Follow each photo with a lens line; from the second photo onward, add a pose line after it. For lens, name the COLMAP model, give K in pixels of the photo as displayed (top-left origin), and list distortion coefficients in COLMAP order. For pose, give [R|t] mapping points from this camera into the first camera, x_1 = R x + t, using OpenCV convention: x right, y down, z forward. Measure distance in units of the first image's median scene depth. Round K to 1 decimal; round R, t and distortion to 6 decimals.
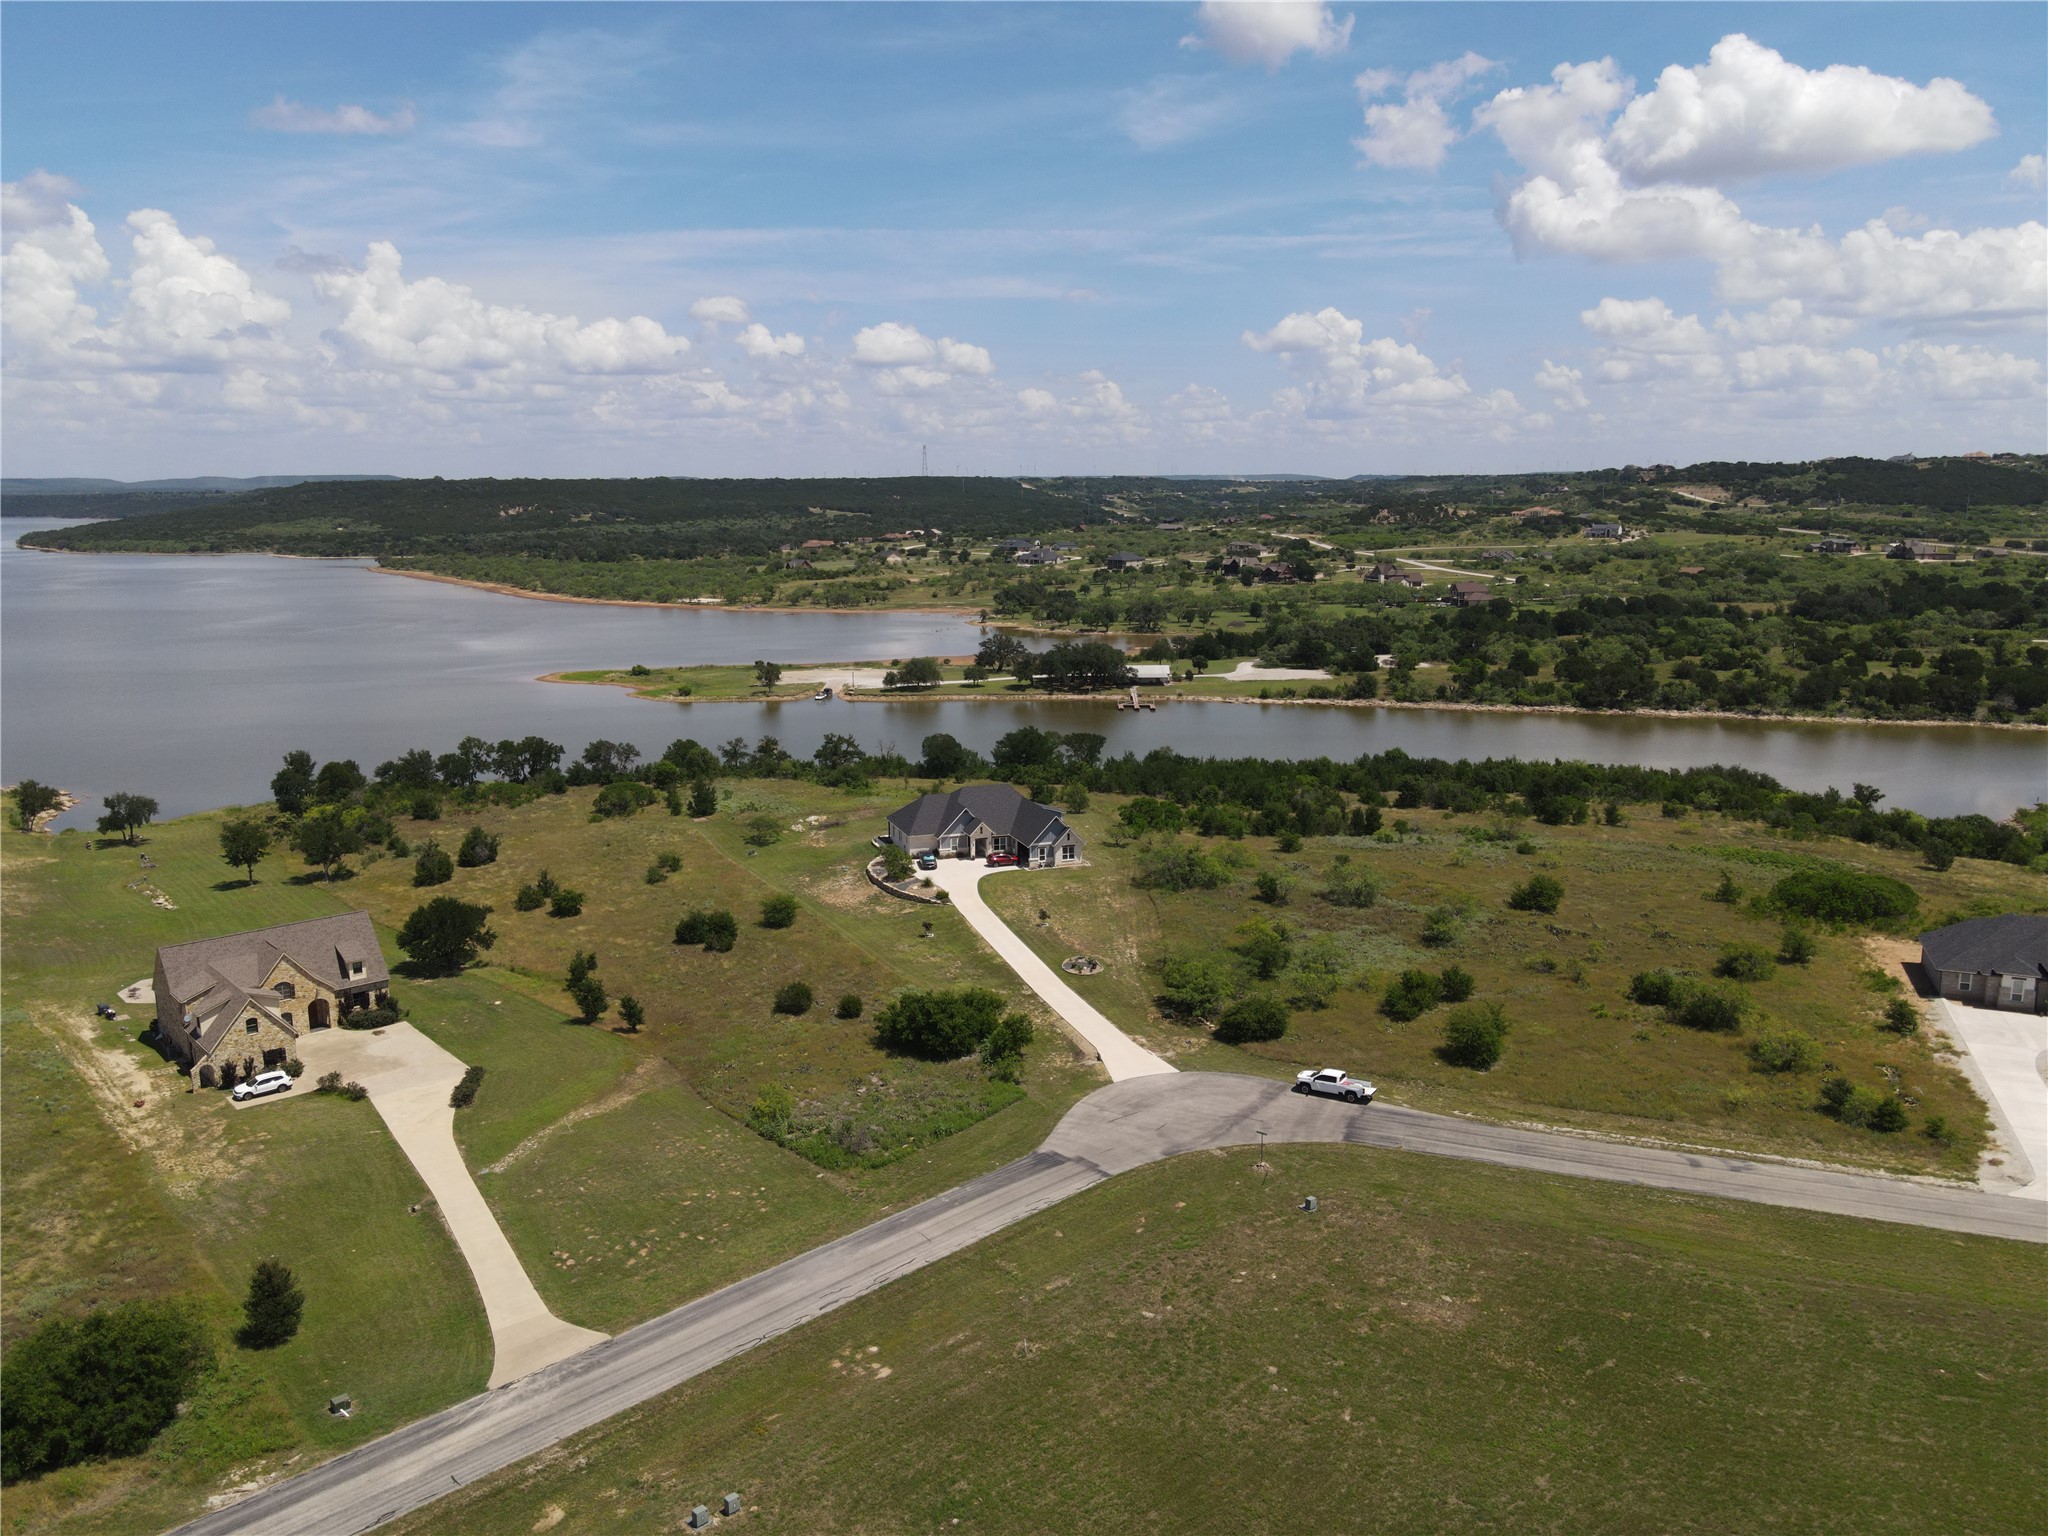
lens RADIAL K [[1494.5, 0, 1018.5], [0, 1494.5, 812.1], [0, 0, 1]] dist [0.005467, 0.020818]
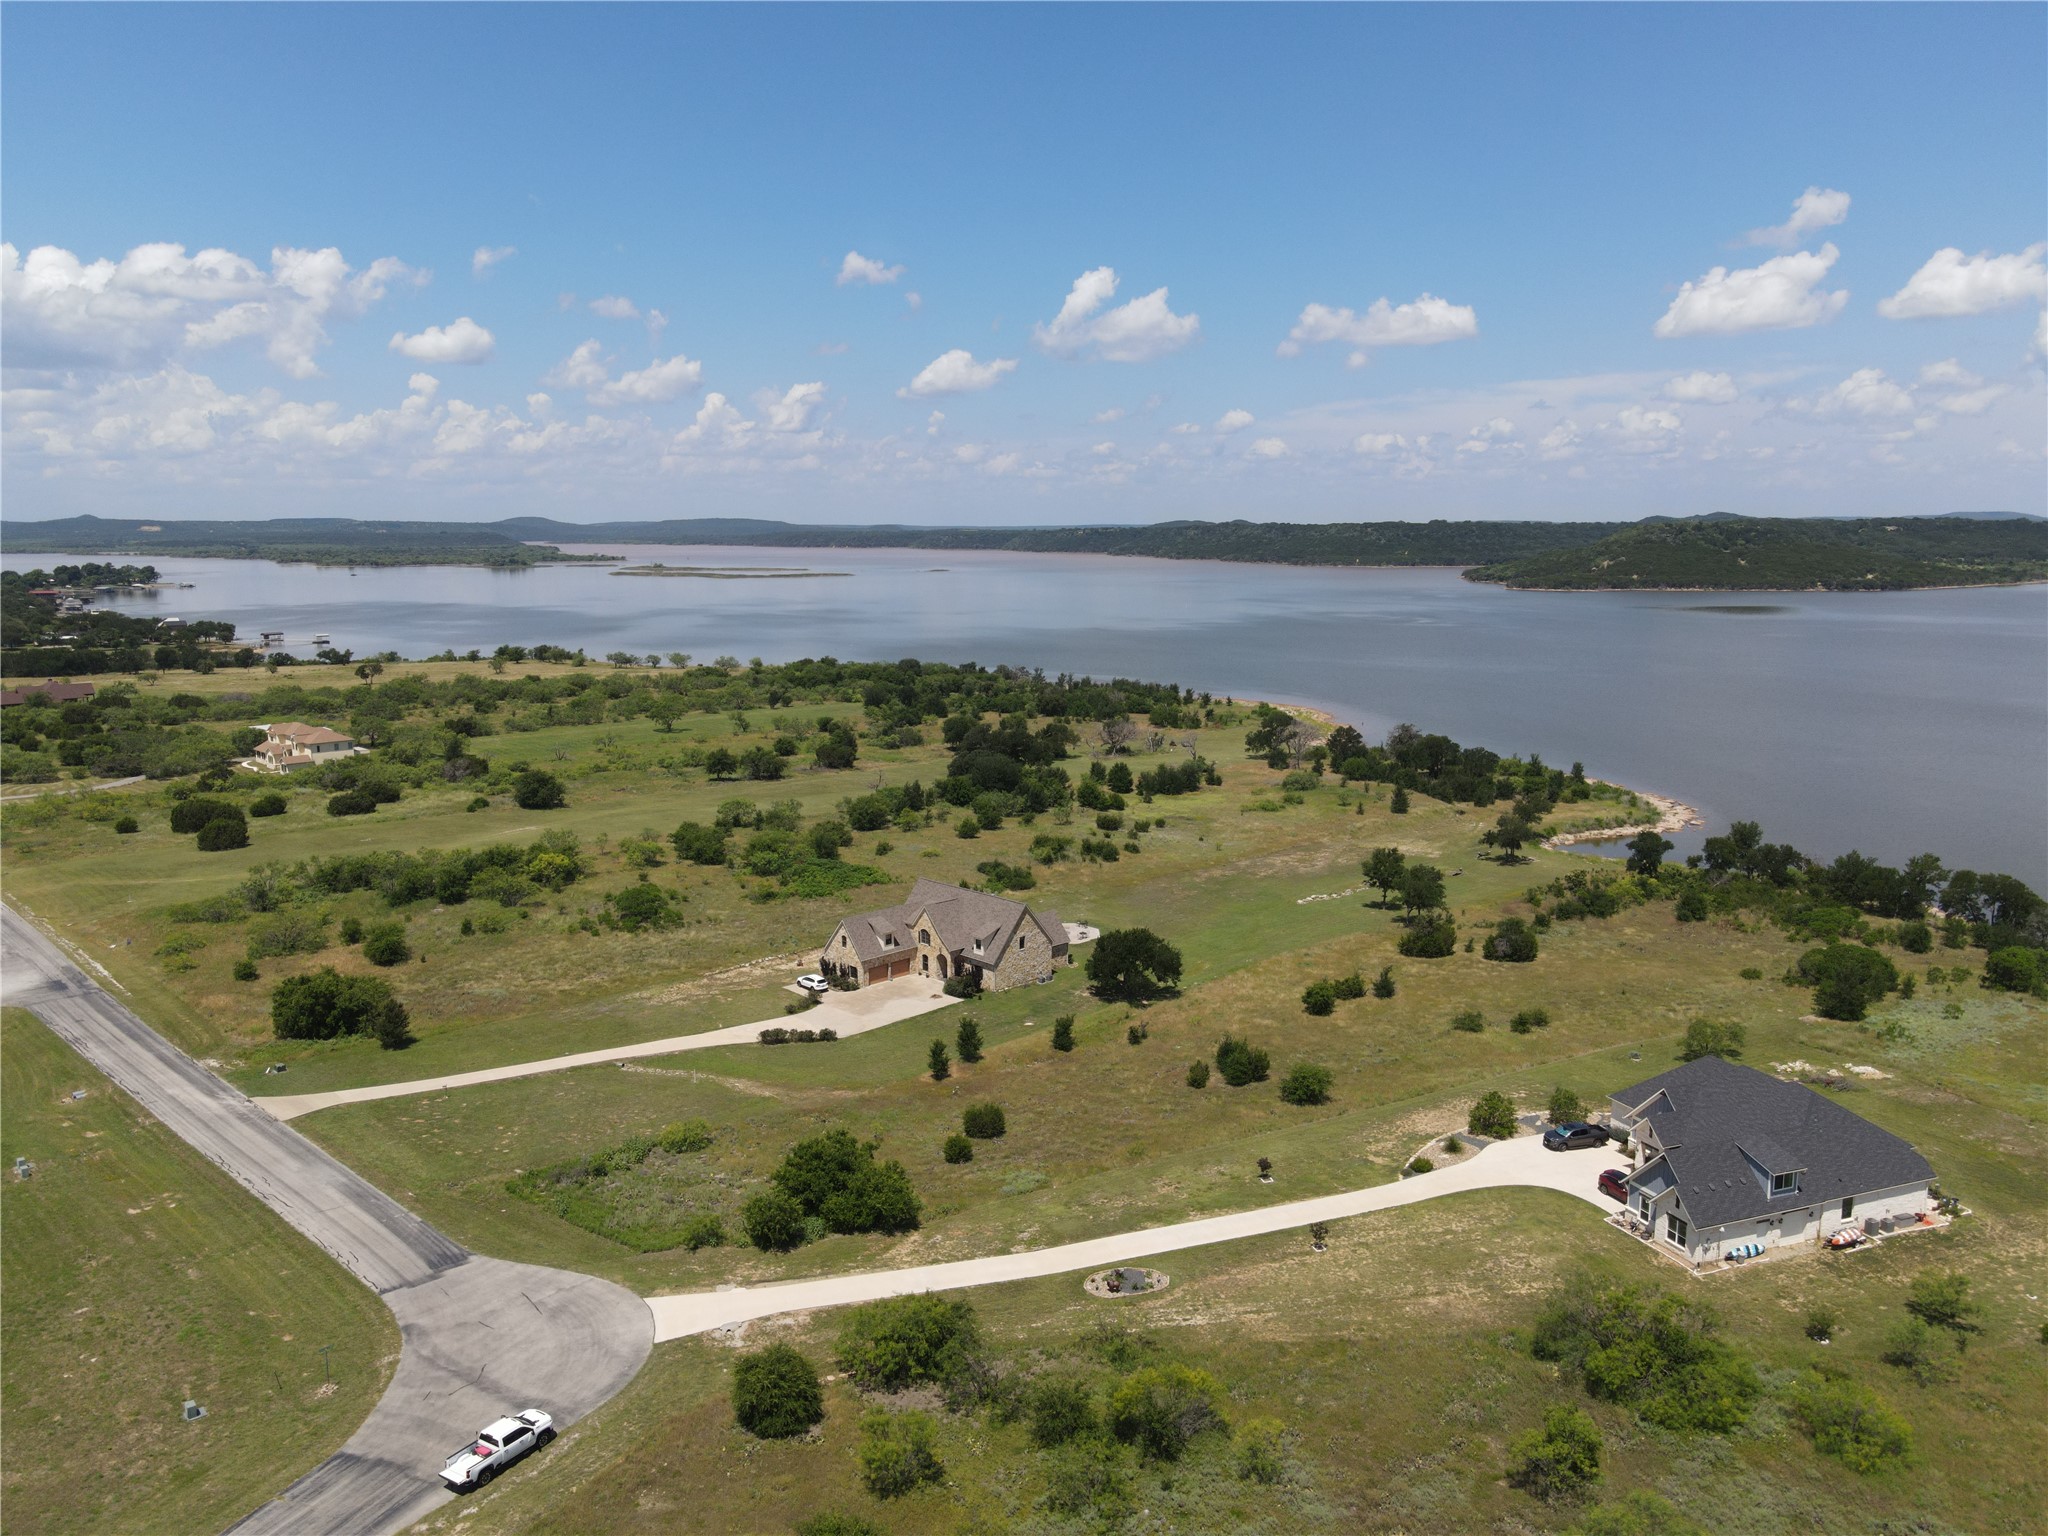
lens RADIAL K [[1494.5, 0, 1018.5], [0, 1494.5, 812.1], [0, 0, 1]] dist [0.005467, 0.020818]
pose [[0.034930, 0.195052, -0.980171, 0.506713], [-0.210660, 0.960170, 0.183565, -0.160228], [0.976935, 0.200071, 0.074628, 0.694013]]
